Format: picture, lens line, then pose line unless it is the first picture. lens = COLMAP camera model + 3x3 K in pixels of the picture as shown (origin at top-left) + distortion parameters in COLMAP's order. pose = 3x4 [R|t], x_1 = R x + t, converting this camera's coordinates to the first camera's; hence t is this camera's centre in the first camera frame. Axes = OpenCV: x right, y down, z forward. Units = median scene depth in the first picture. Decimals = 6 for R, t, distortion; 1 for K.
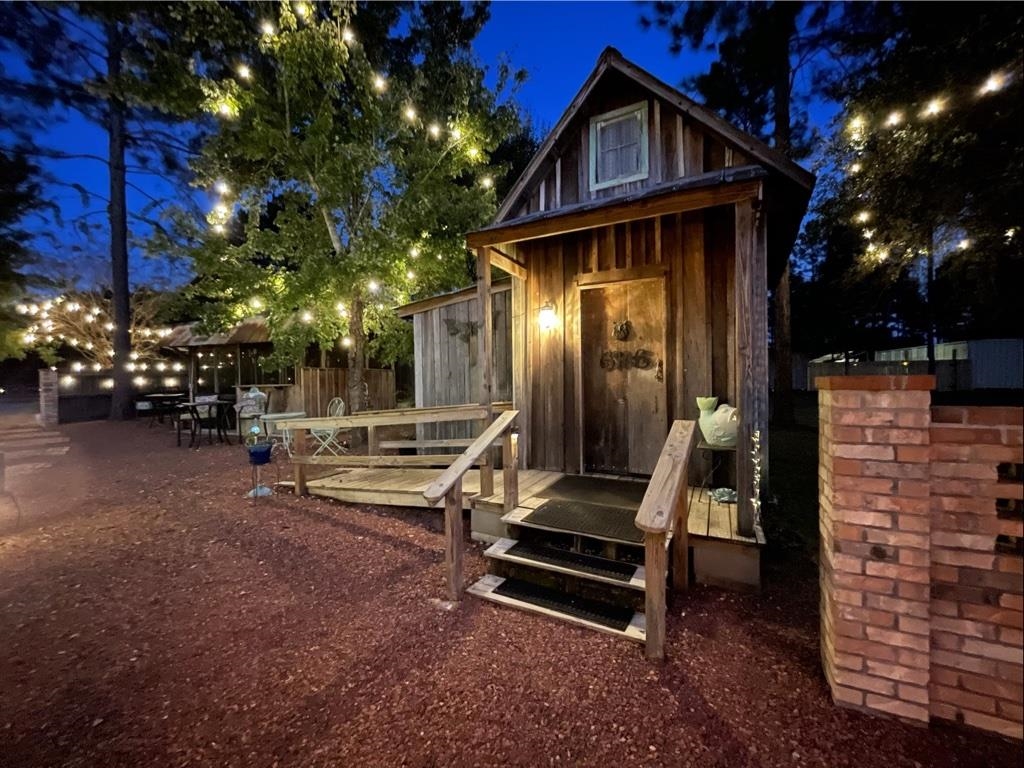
lens RADIAL K [[408.0, 0, 512.0], [0, 408.0, 384.0], [0, 0, 1]] dist [-0.000038, -0.000012]
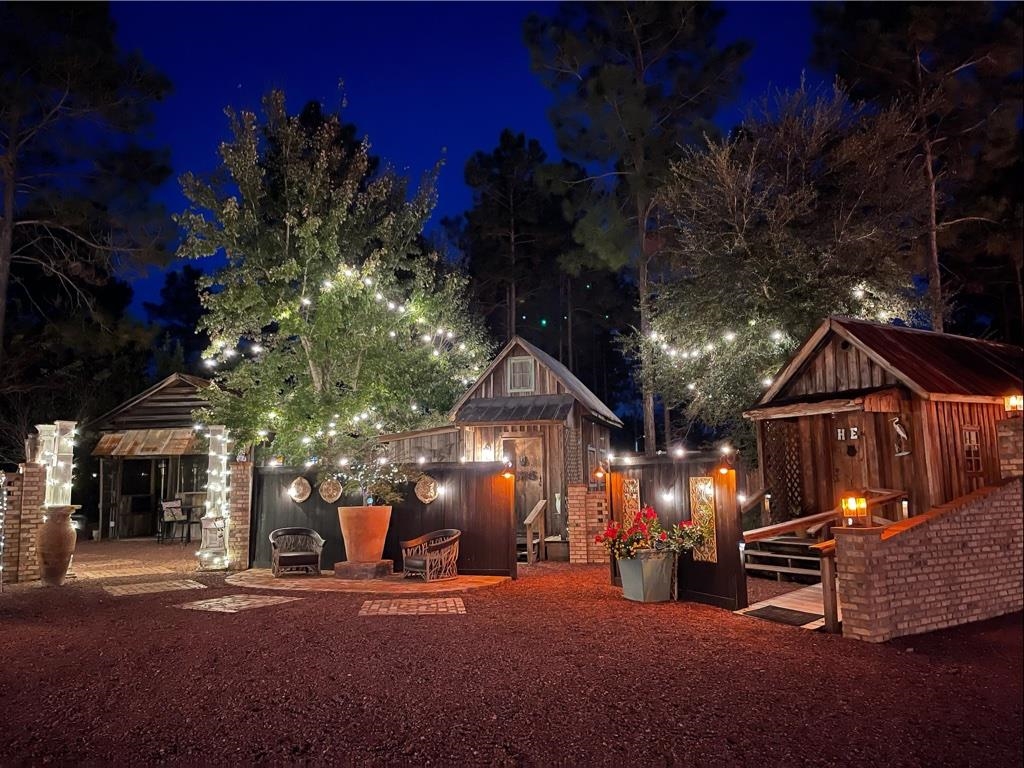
lens RADIAL K [[731.3, 0, 512.0], [0, 731.3, 384.0], [0, 0, 1]] dist [0.061488, -0.089959]
pose [[0.974628, 0.031300, 0.221633, -0.625111], [0.002716, 0.988448, -0.151537, 0.043488], [-0.223816, 0.148295, 0.963284, -2.642532]]
